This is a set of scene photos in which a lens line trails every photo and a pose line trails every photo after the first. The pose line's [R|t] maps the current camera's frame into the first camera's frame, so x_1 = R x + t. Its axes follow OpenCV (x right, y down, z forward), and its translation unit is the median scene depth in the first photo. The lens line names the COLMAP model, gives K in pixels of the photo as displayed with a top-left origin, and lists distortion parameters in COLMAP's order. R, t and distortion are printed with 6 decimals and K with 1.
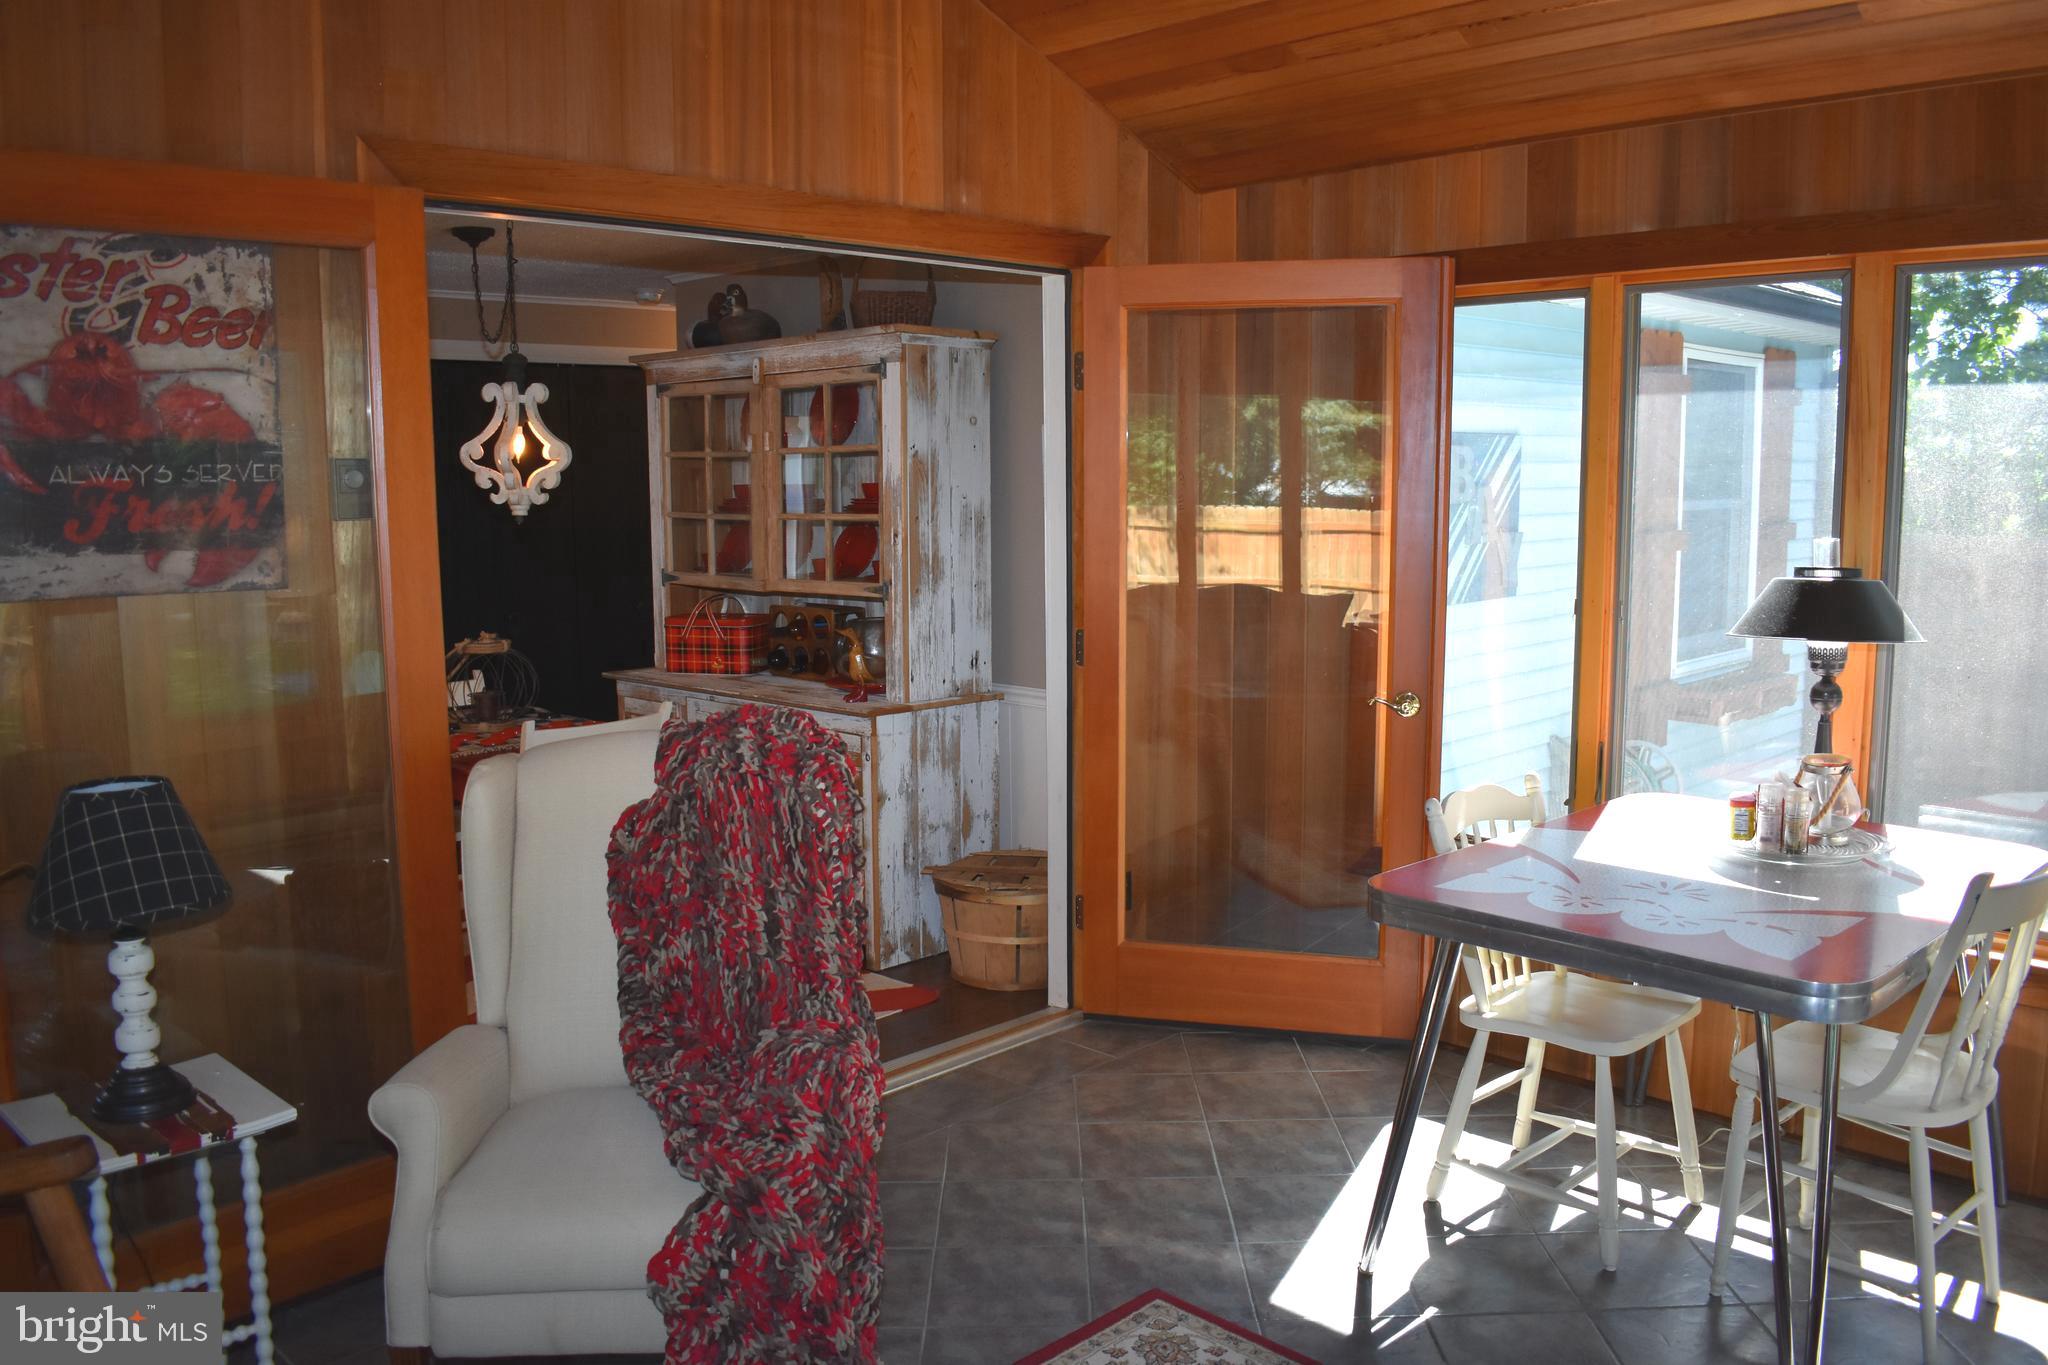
lens RADIAL K [[1598.3, 0, 1036.9], [0, 1598.3, 689.1], [0, 0, 1]] dist [-0.095414, 0.016992]
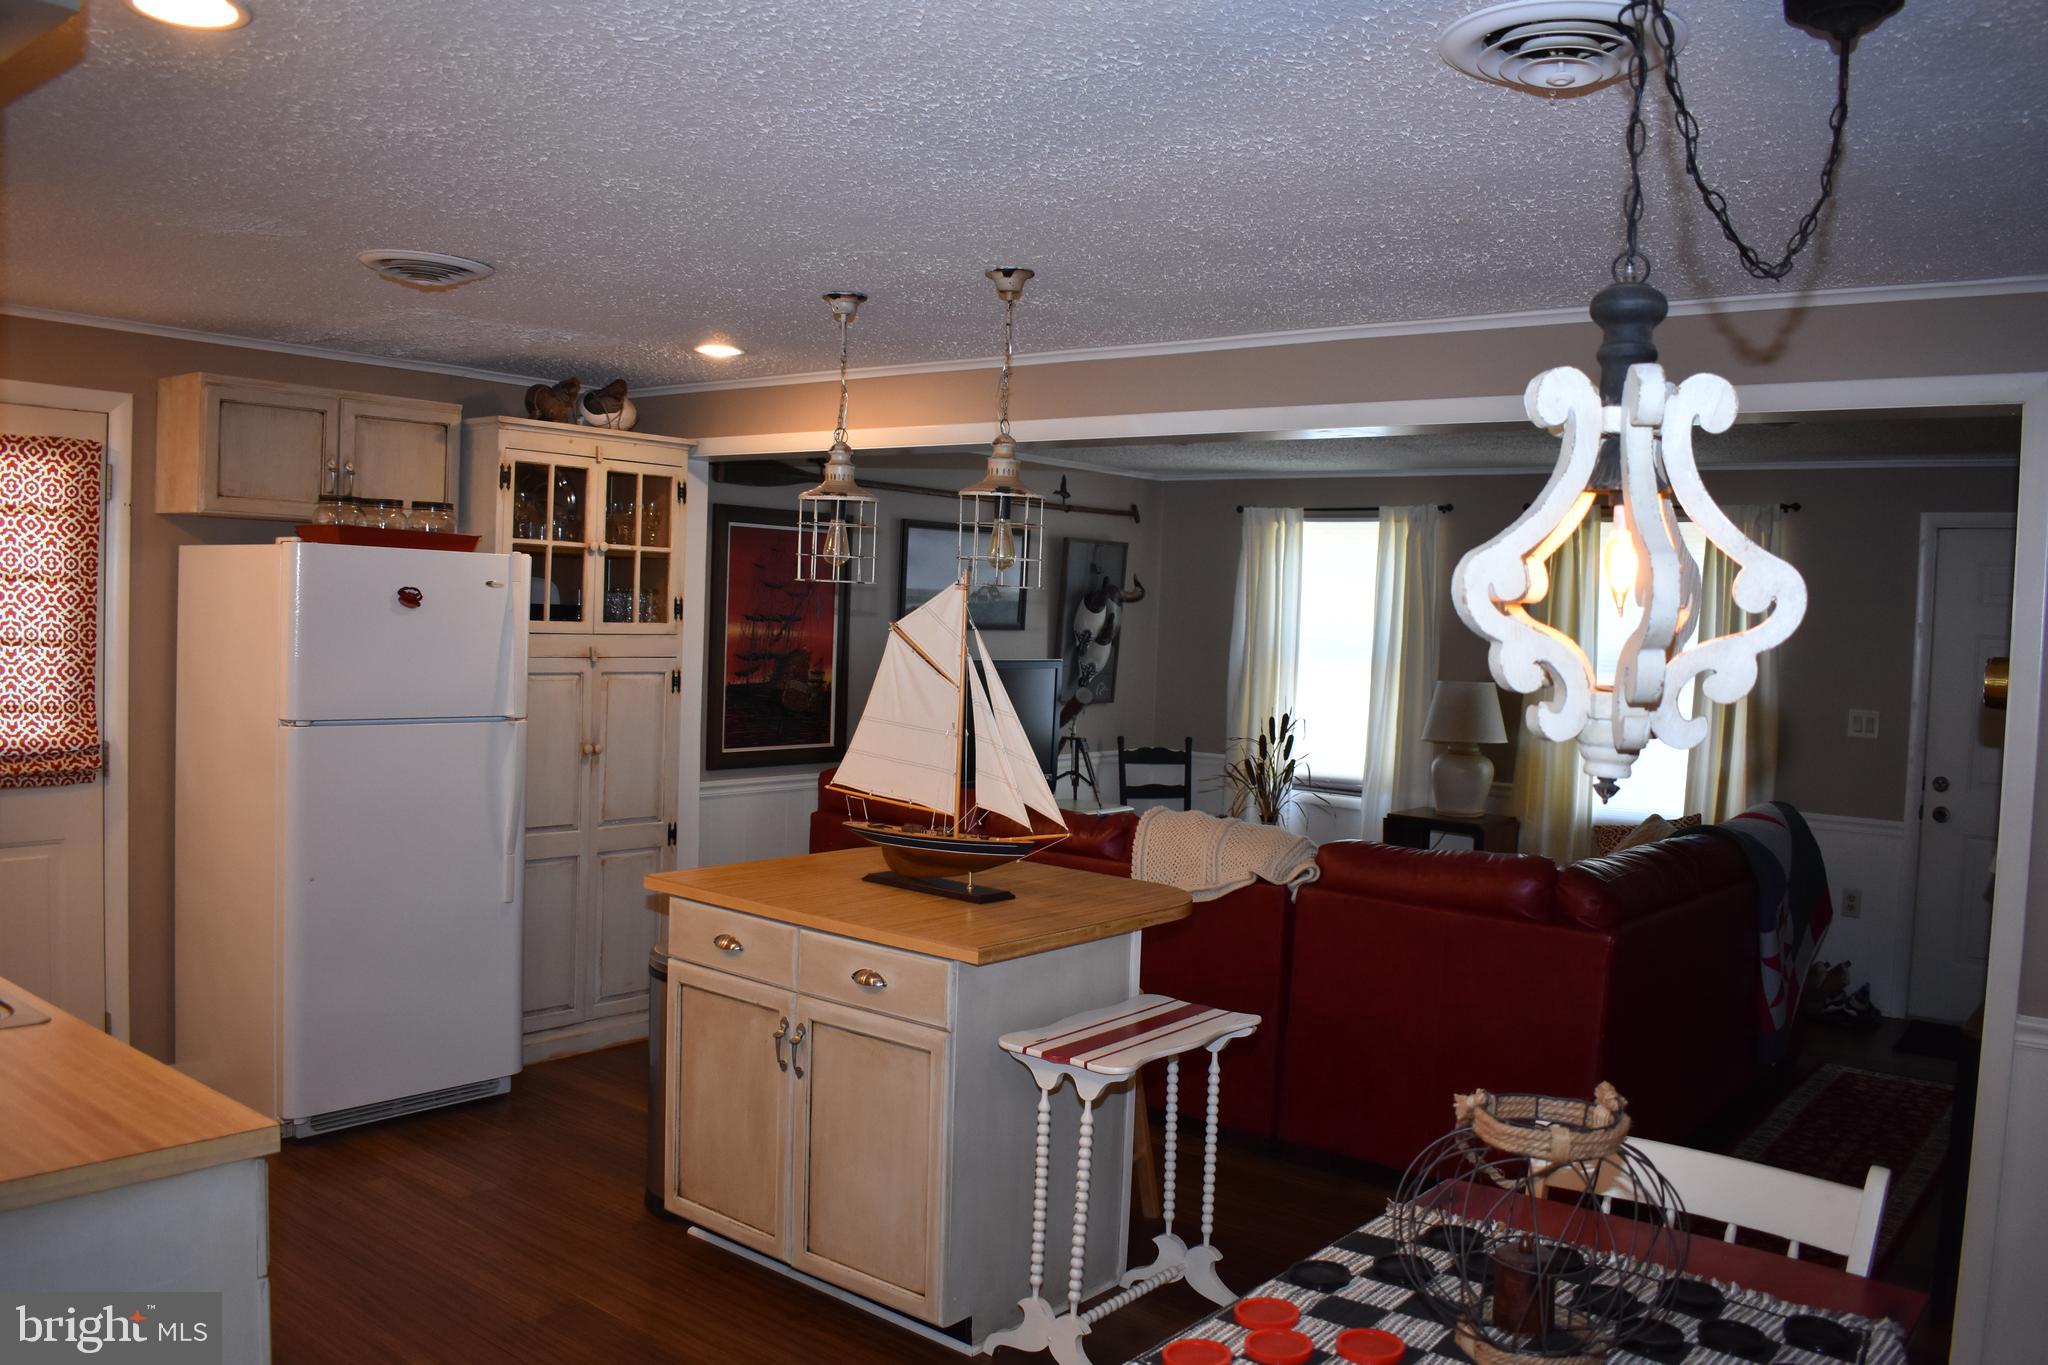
lens RADIAL K [[1598.3, 0, 1036.9], [0, 1598.3, 689.1], [0, 0, 1]] dist [-0.095414, 0.016992]
pose [[0.104191, 0.058581, -0.992831, -0.033730], [-0.172665, 0.984170, 0.039950, -0.210907], [0.979454, 0.167264, 0.112657, 1.484255]]
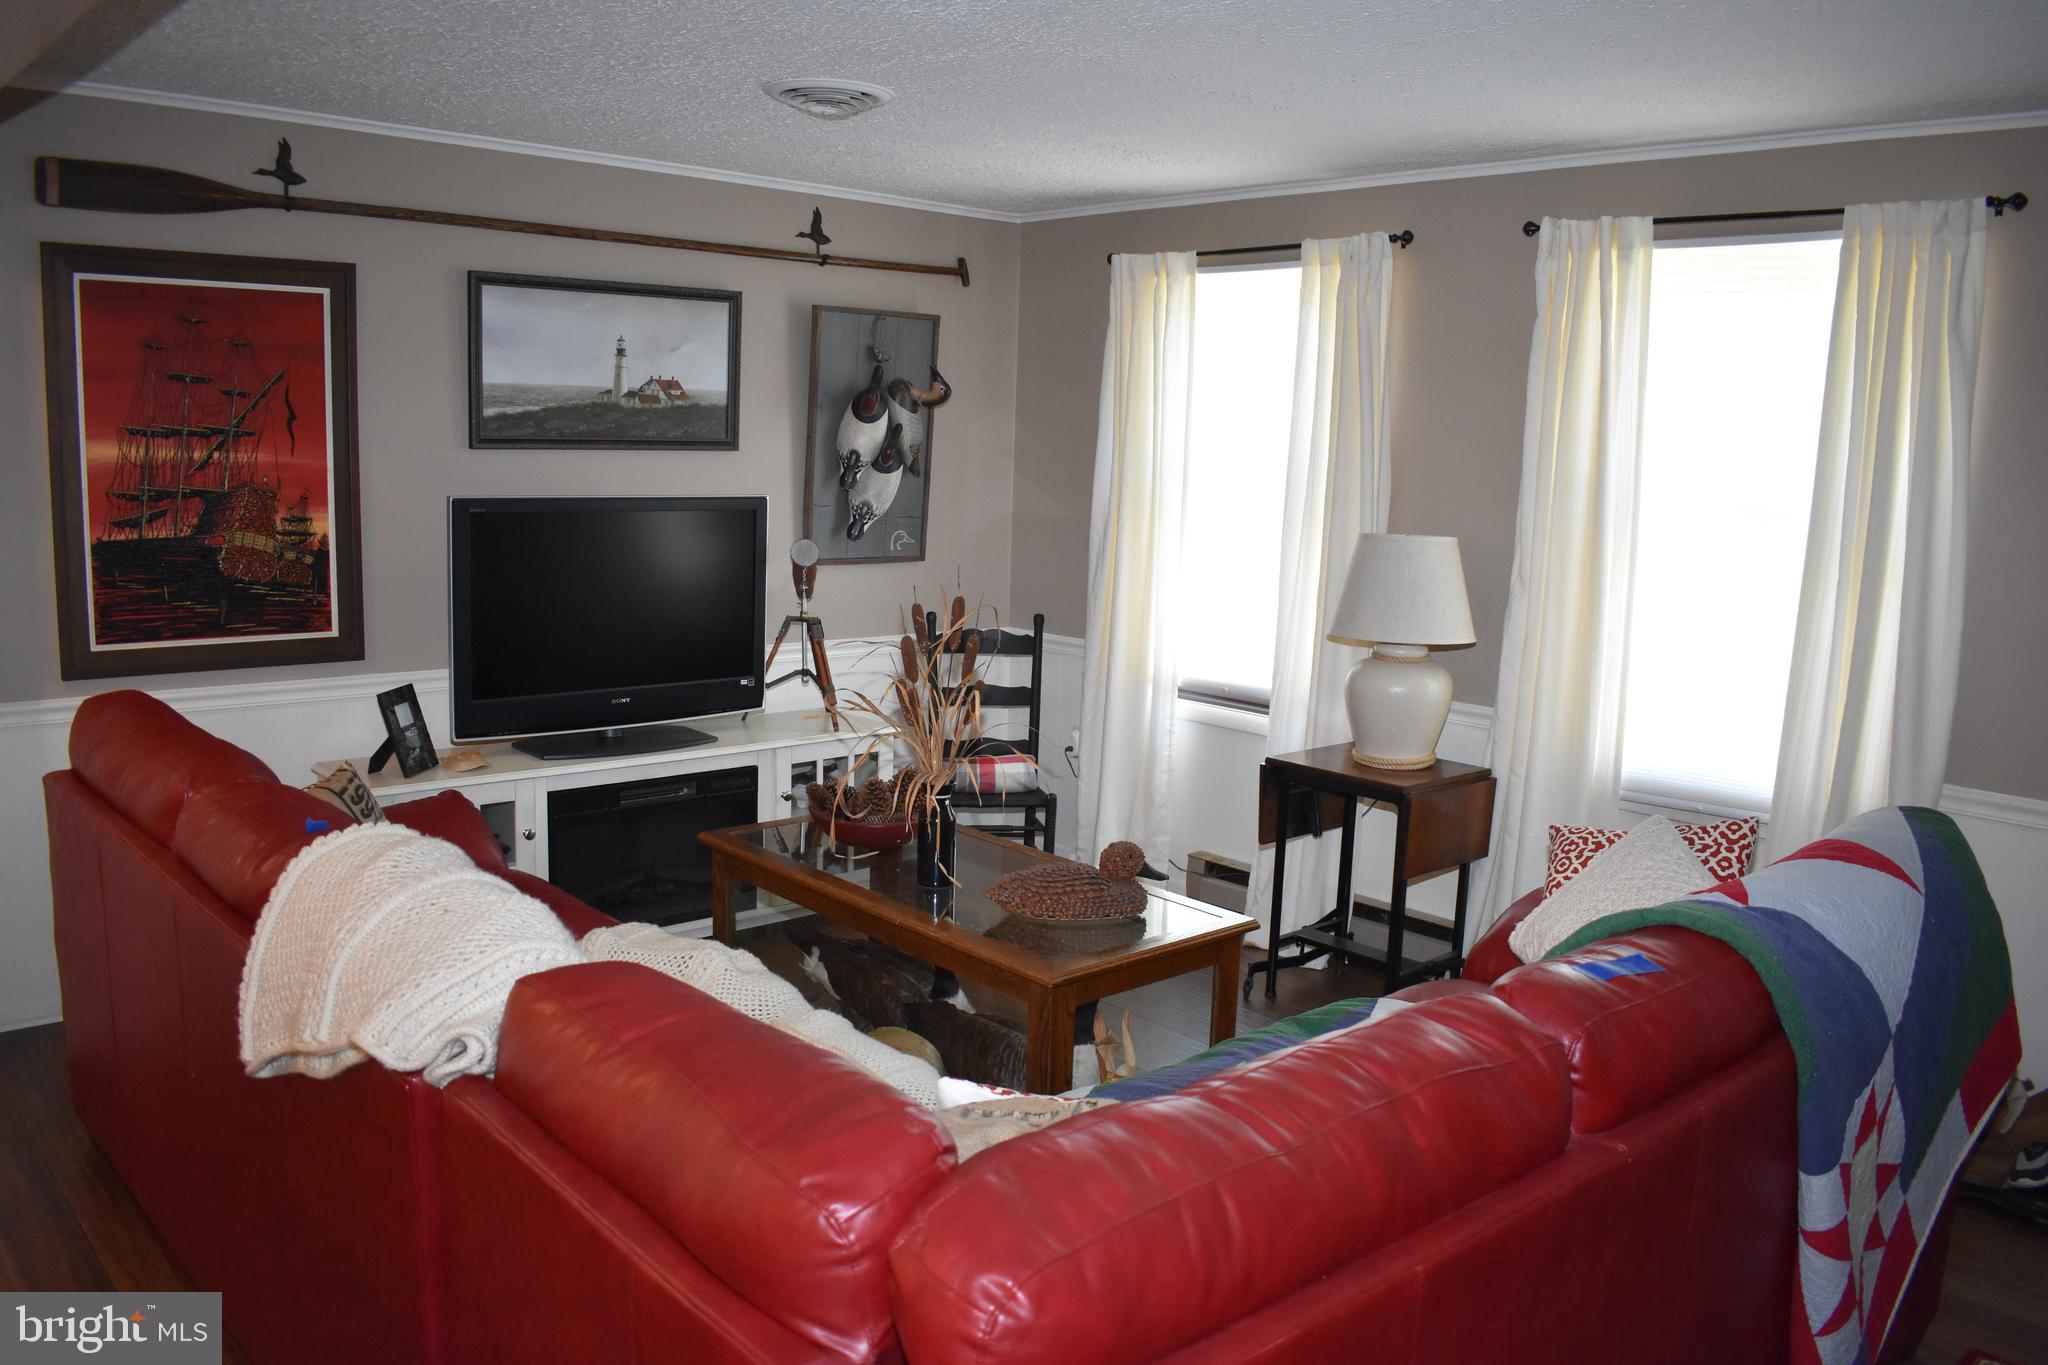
lens RADIAL K [[1598.3, 0, 1036.9], [0, 1598.3, 689.1], [0, 0, 1]] dist [-0.095414, 0.016992]
pose [[-0.047795, 0.159989, -0.985961, -1.078706], [-0.168225, 0.971700, 0.165830, -0.293454], [0.984589, 0.173790, -0.019528, 2.214040]]
